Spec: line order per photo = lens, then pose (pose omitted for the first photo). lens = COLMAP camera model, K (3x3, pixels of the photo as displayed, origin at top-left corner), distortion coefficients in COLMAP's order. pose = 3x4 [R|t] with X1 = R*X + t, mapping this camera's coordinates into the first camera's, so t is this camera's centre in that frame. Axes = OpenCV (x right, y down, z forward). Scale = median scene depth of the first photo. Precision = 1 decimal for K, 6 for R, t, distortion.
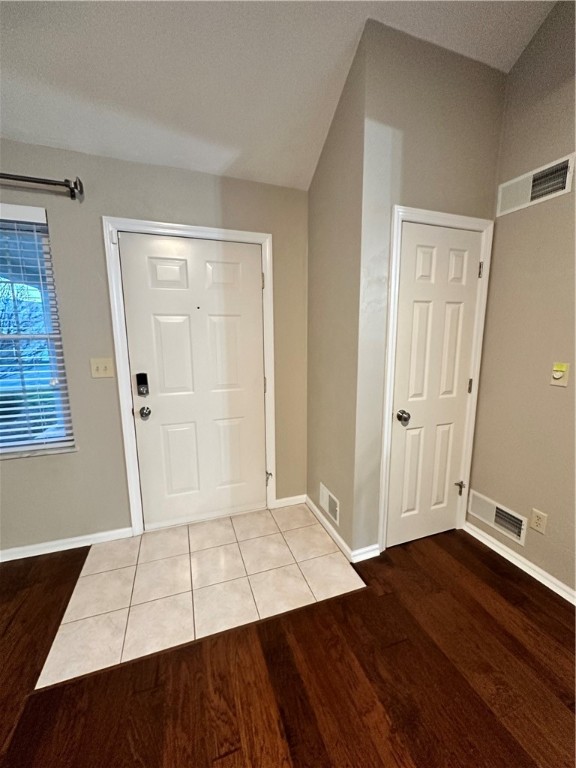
lens RADIAL K [[306.0, 0, 288.8], [0, 306.0, 384.9], [0, 0, 1]] dist [-0.004797, 0.001008]
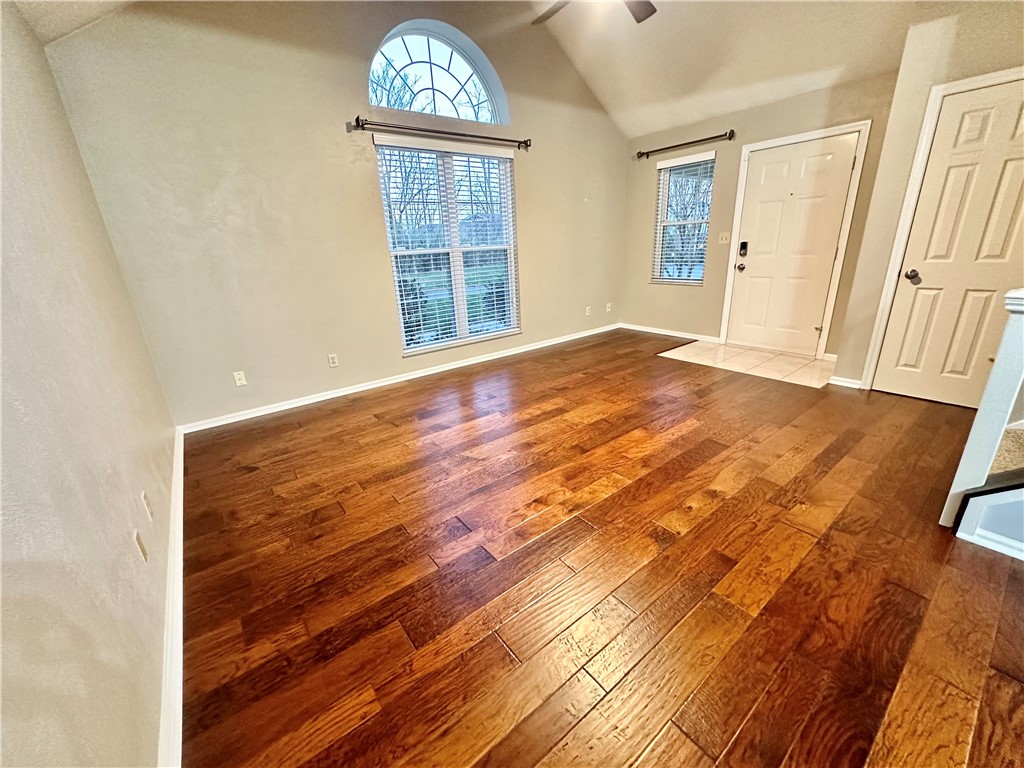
lens RADIAL K [[408.0, 0, 512.8], [0, 408.0, 385.2], [0, 0, 1]] dist [-0.004797, 0.001008]
pose [[0.310617, 0.300466, -0.901797, 1.390641], [-0.110267, 0.953710, 0.279782, 0.231061], [0.944118, 0.012534, 0.329370, -0.924692]]
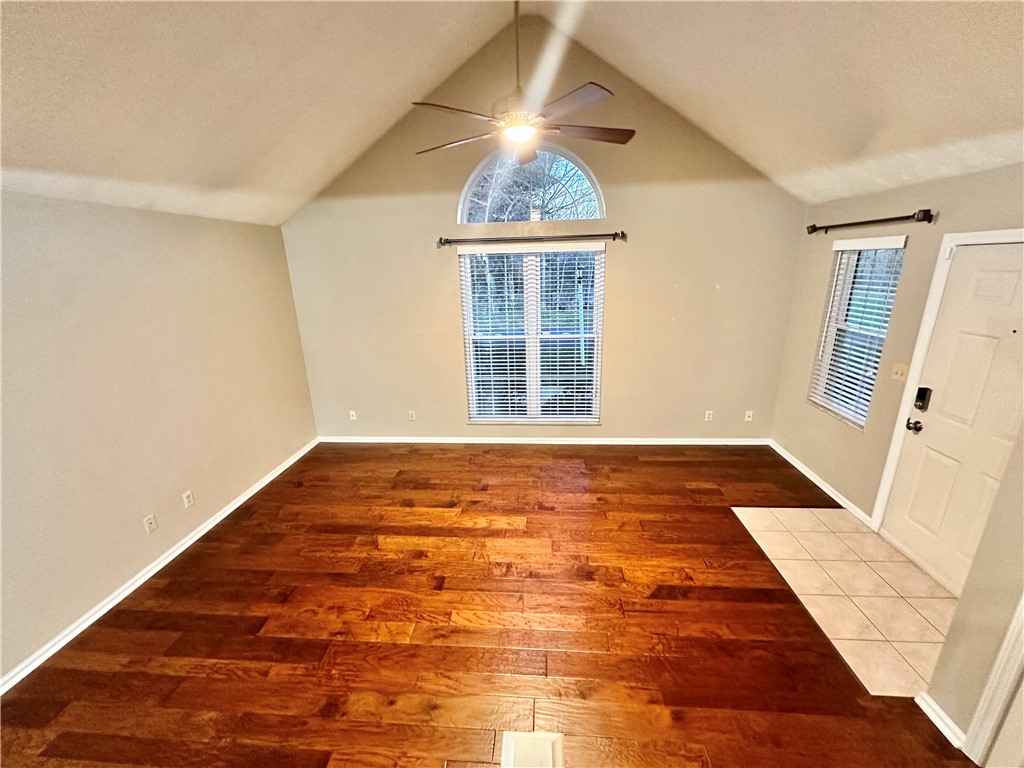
lens RADIAL K [[408.0, 0, 511.9], [0, 408.0, 385.6], [0, 0, 1]] dist [-0.004797, 0.001008]
pose [[-0.407713, 0.273636, -0.871145, 1.239272], [-0.120373, 0.929609, 0.348337, -0.352255], [0.905141, 0.246883, -0.346076, 0.255473]]
